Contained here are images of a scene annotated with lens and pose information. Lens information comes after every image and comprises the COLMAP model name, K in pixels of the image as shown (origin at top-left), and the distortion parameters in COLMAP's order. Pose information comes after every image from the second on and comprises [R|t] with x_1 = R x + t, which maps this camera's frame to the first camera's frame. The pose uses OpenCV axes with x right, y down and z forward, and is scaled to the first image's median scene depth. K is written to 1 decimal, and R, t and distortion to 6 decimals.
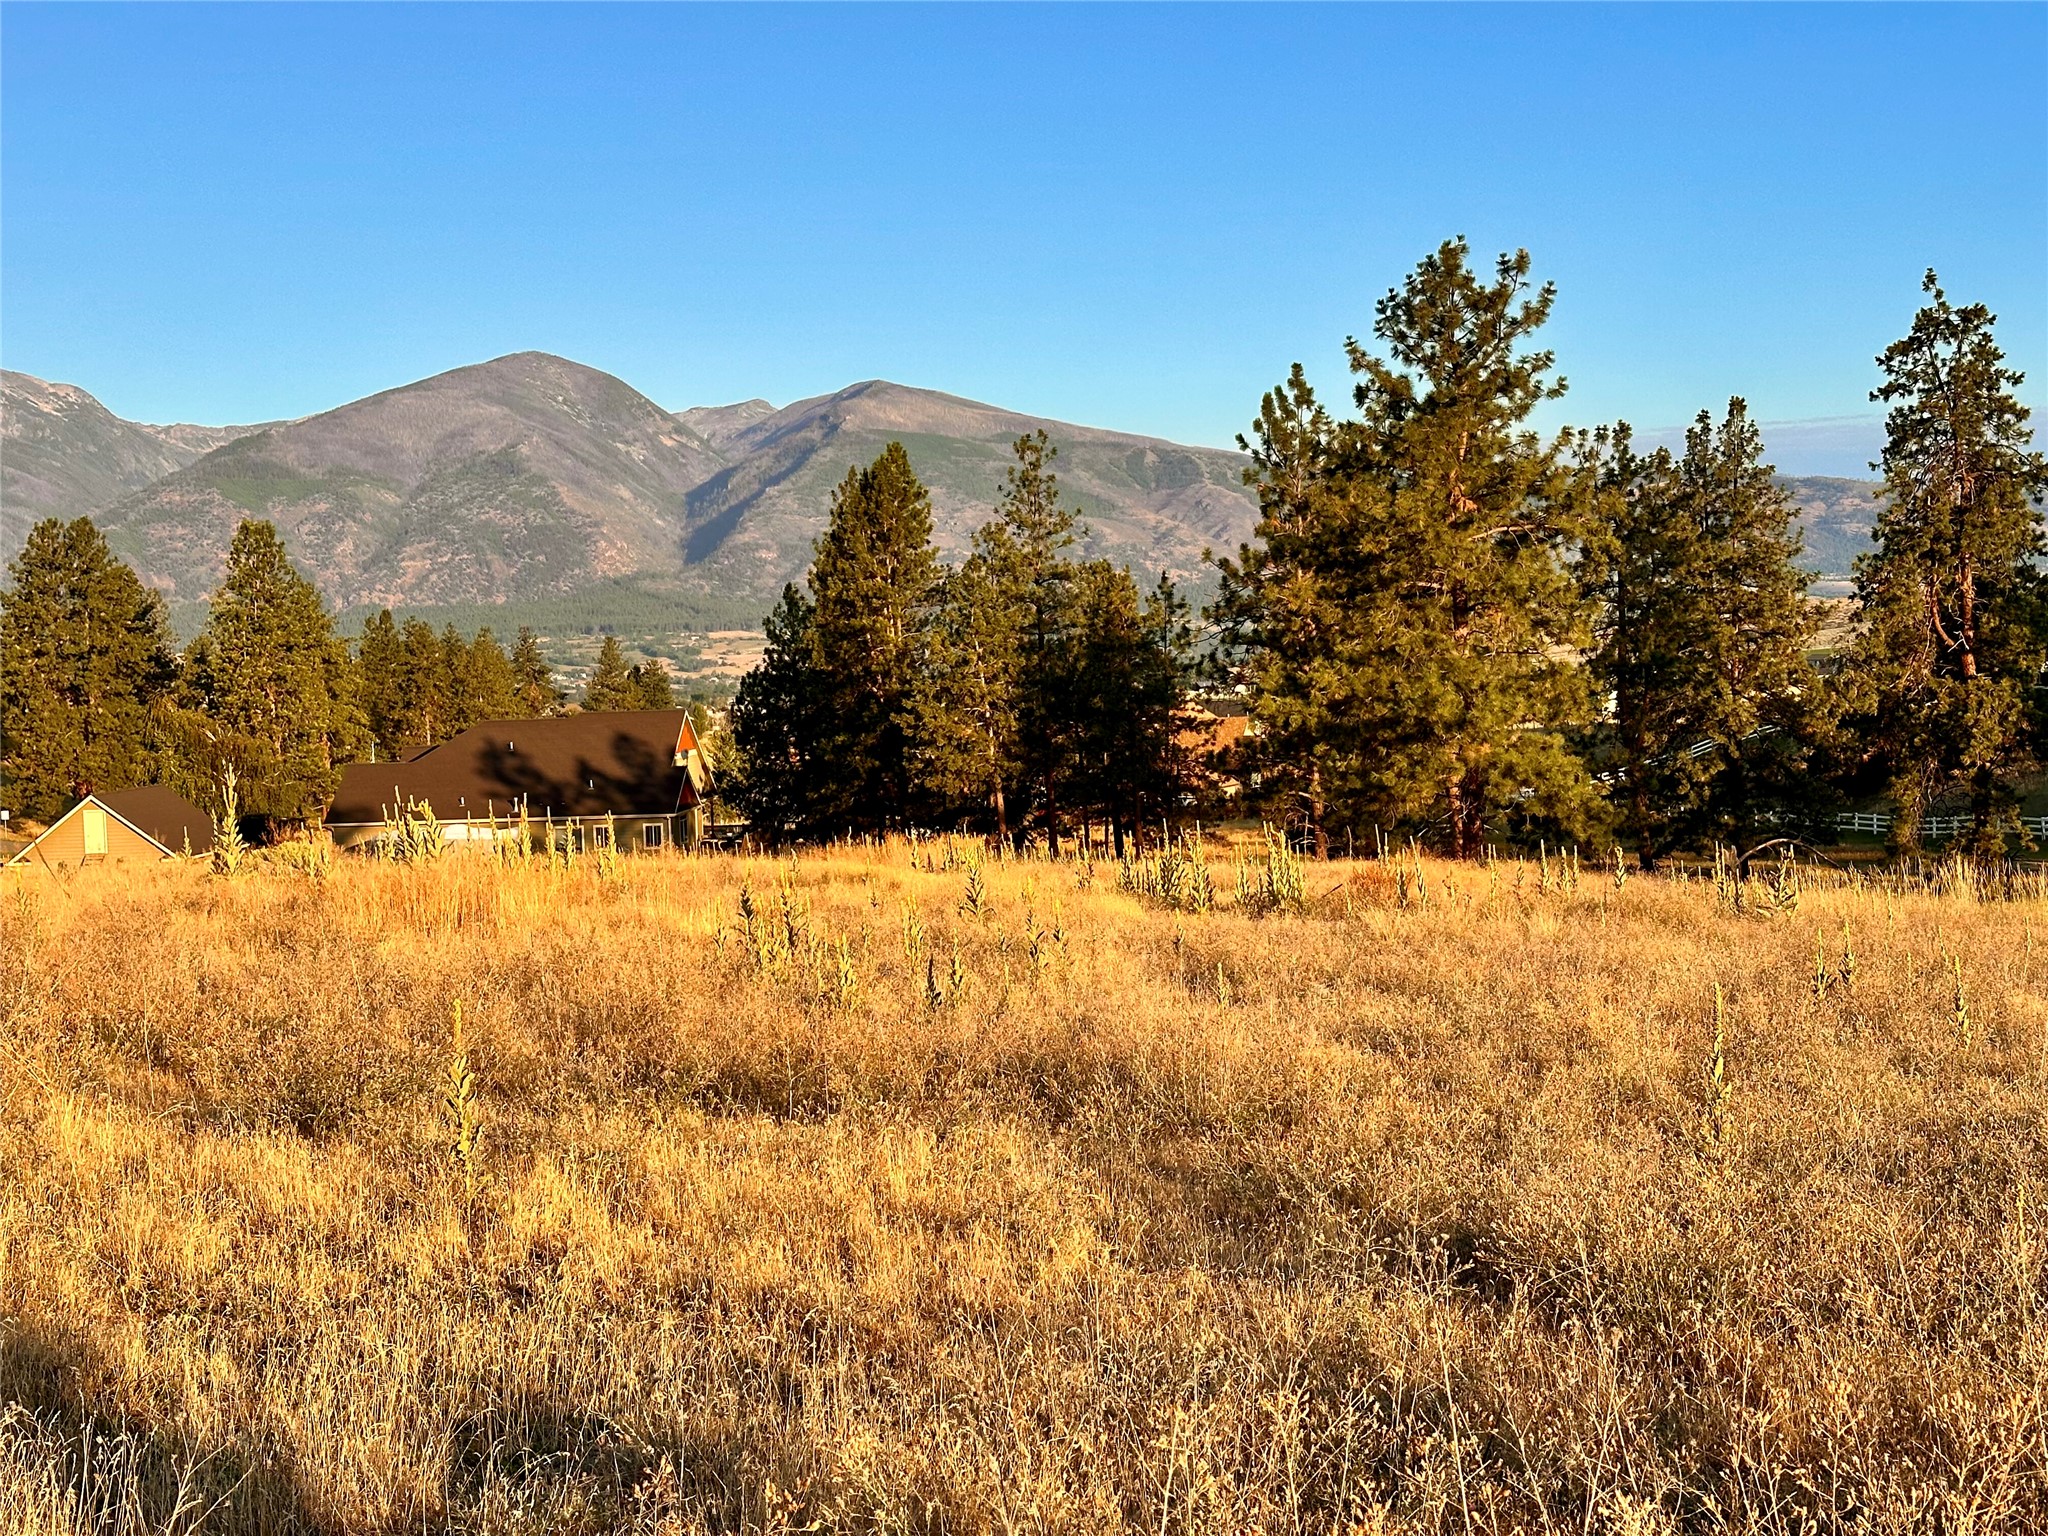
lens RADIAL K [[2873.2, 0, 1094.8], [0, 2873.2, 804.5], [0, 0, 1]] dist [0.105667, 0.000000]
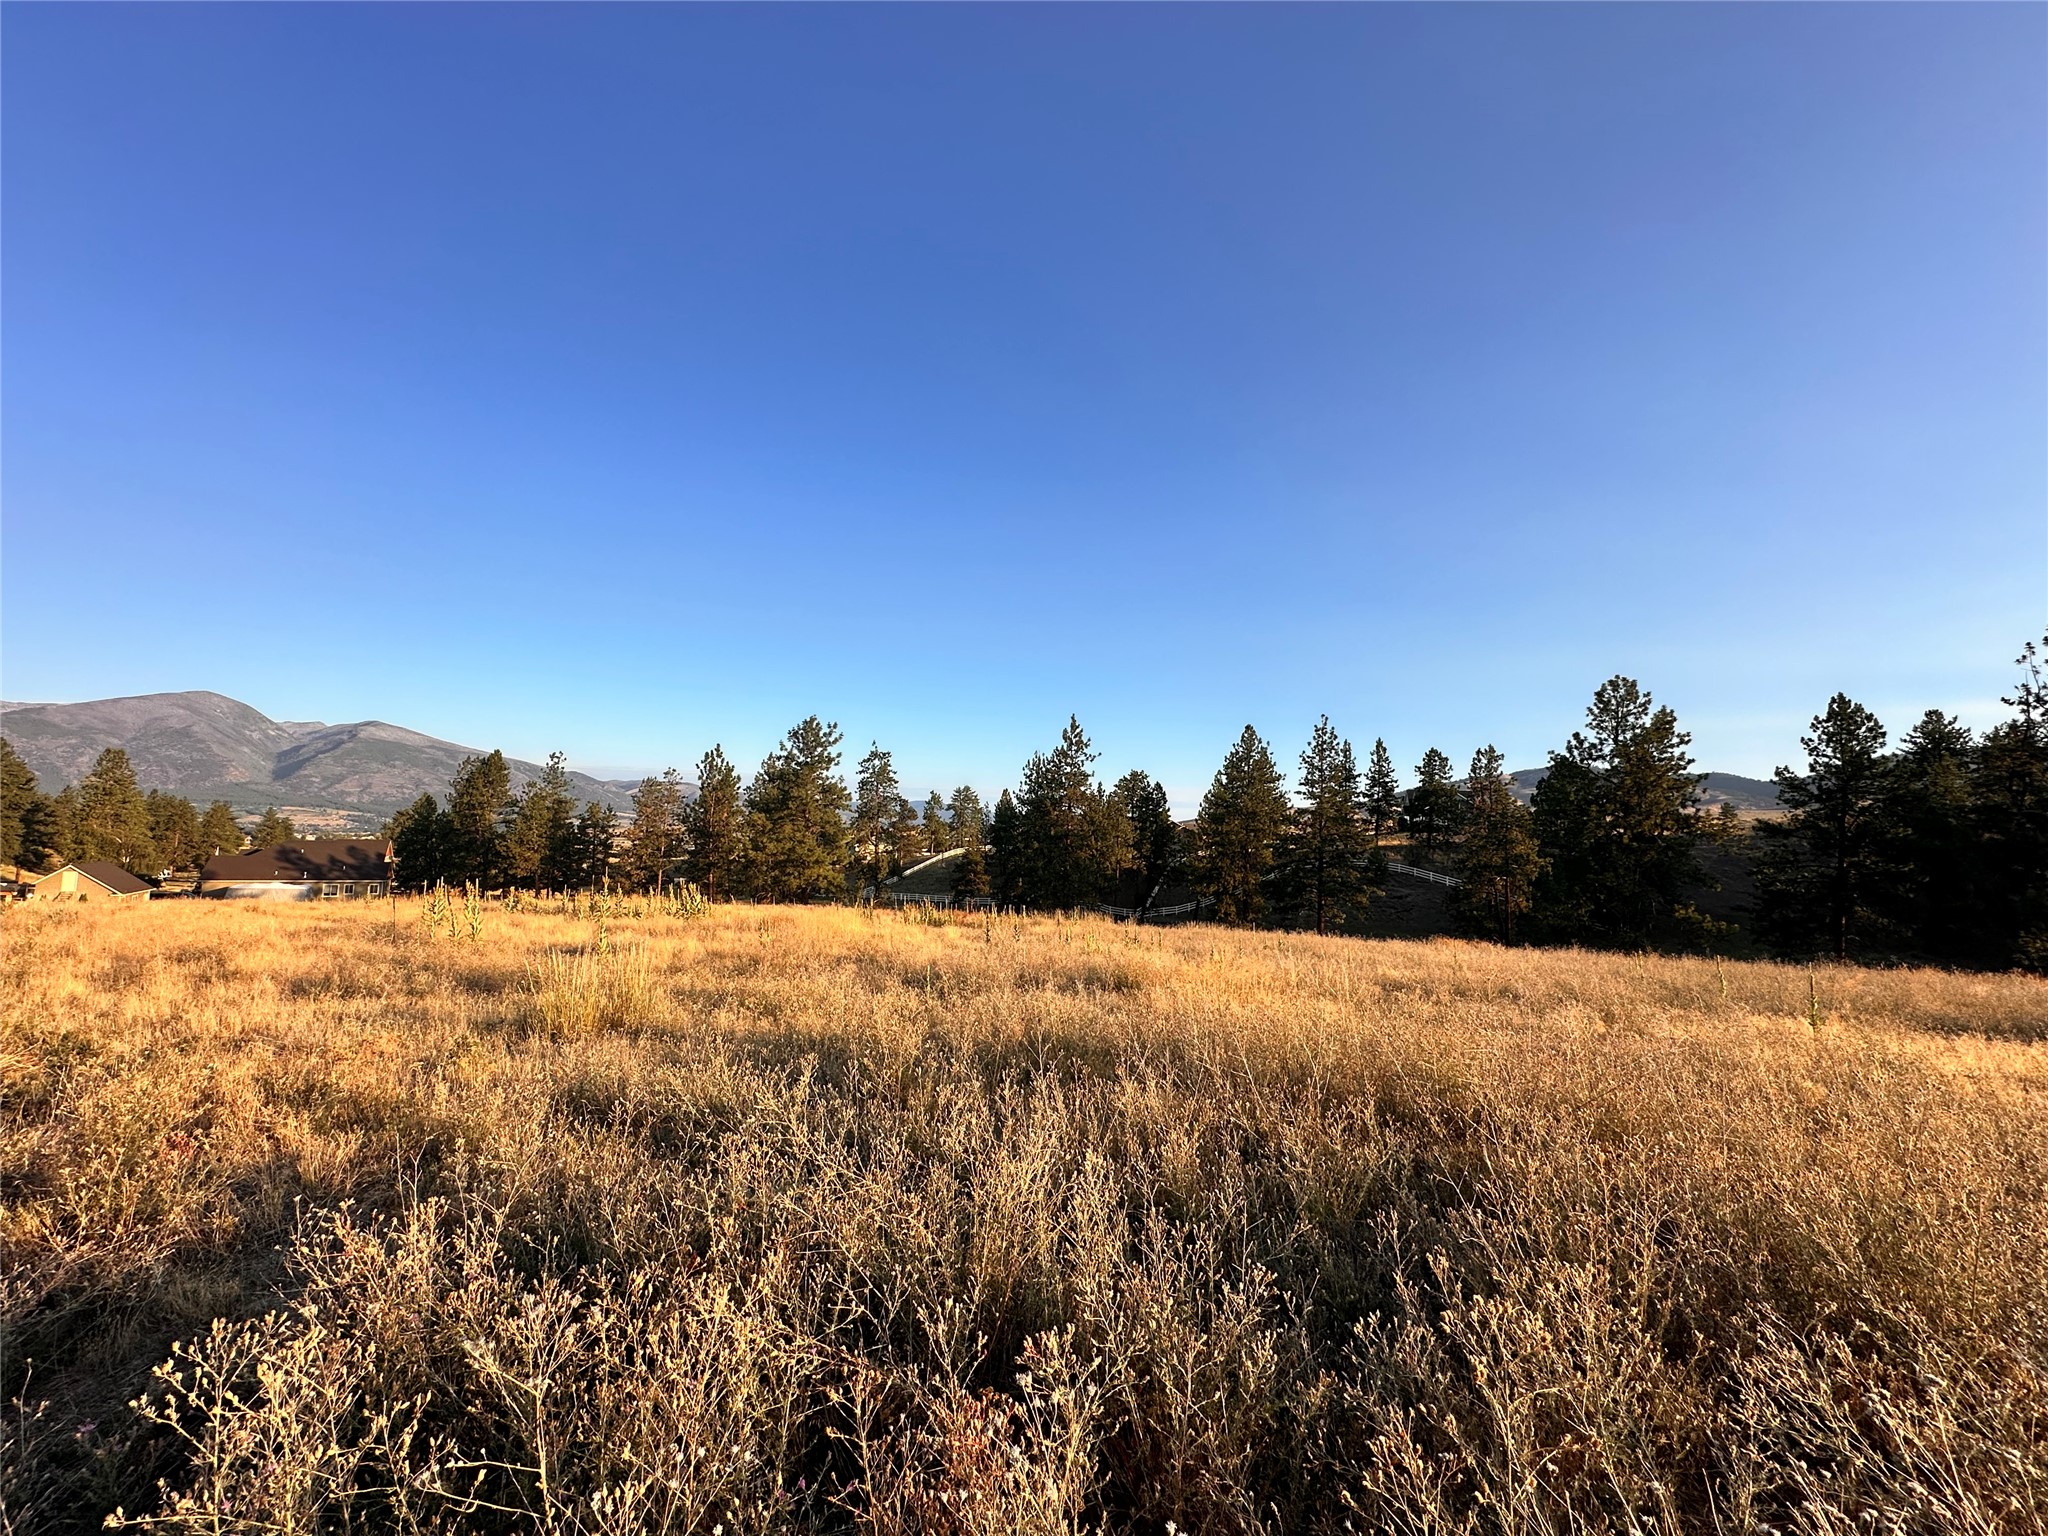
lens RADIAL K [[822.8, 0, 1031.0], [0, 822.8, 767.4], [0, 0, 1]] dist [0.002364, -0.000664]
pose [[0.810194, 0.109490, 0.575845, -0.114380], [-0.025569, 0.988066, -0.151894, 0.000392], [-0.585603, 0.108340, 0.803325, 0.052887]]
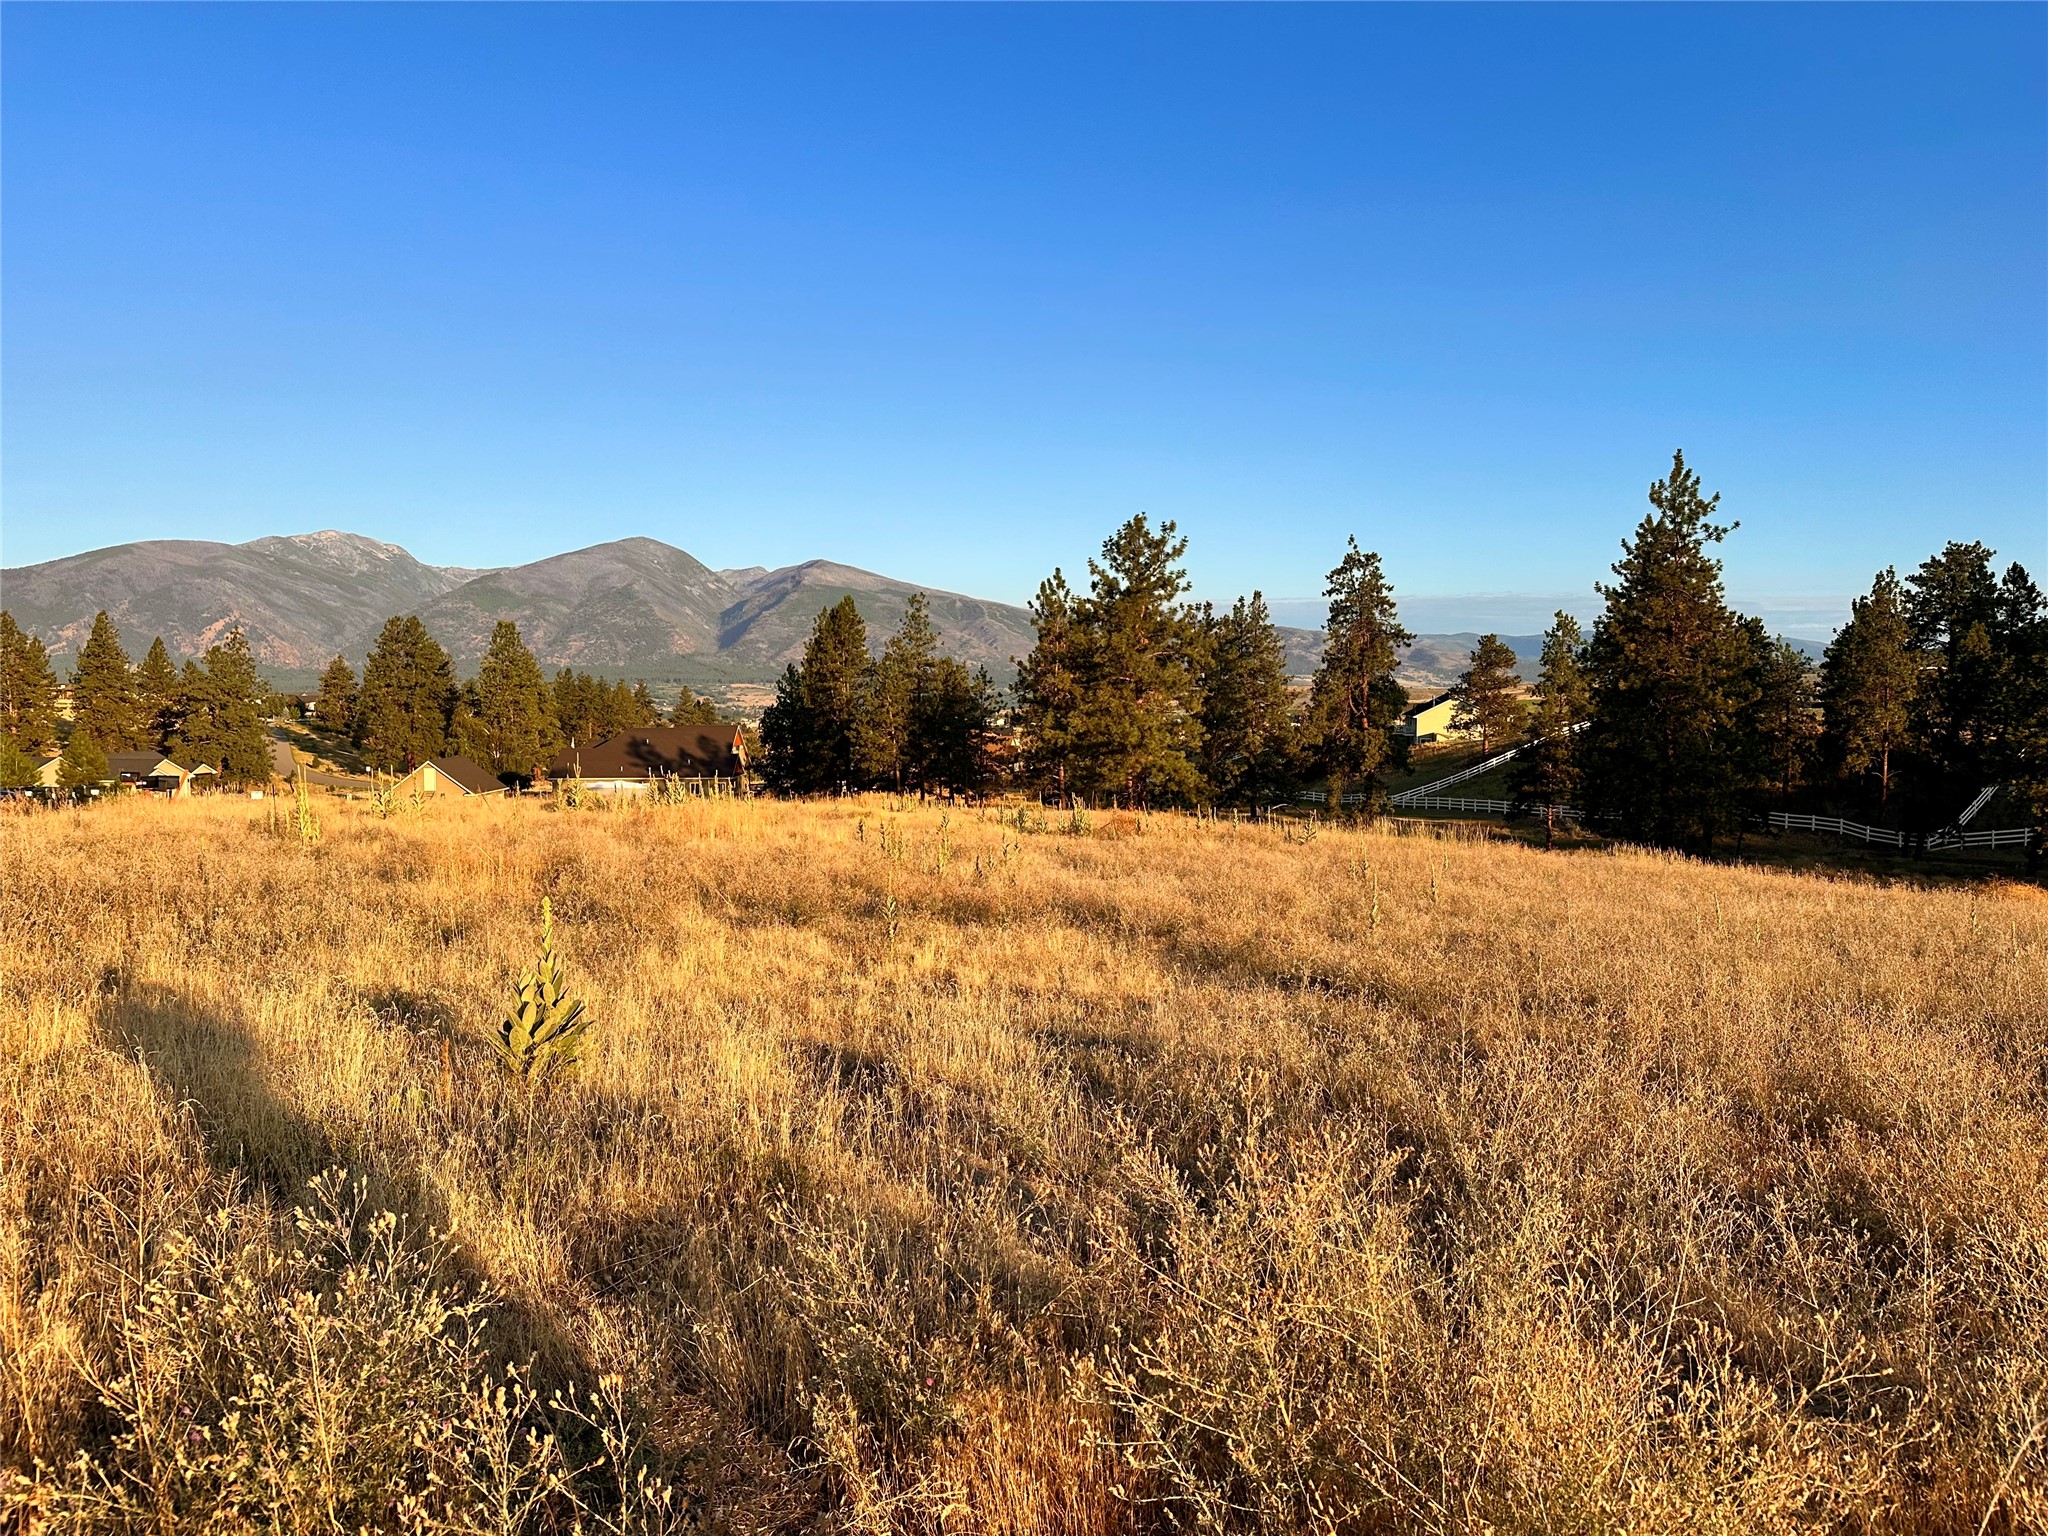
lens RADIAL K [[1434.4, 0, 1076.9], [0, 1434.4, 782.0], [0, 0, 1]] dist [0.087380, -0.097693]
pose [[0.994002, 0.025297, 0.106400, -0.014476], [-0.025576, 0.999672, 0.001262, -0.000944], [-0.106334, -0.003976, 0.994323, -0.015894]]
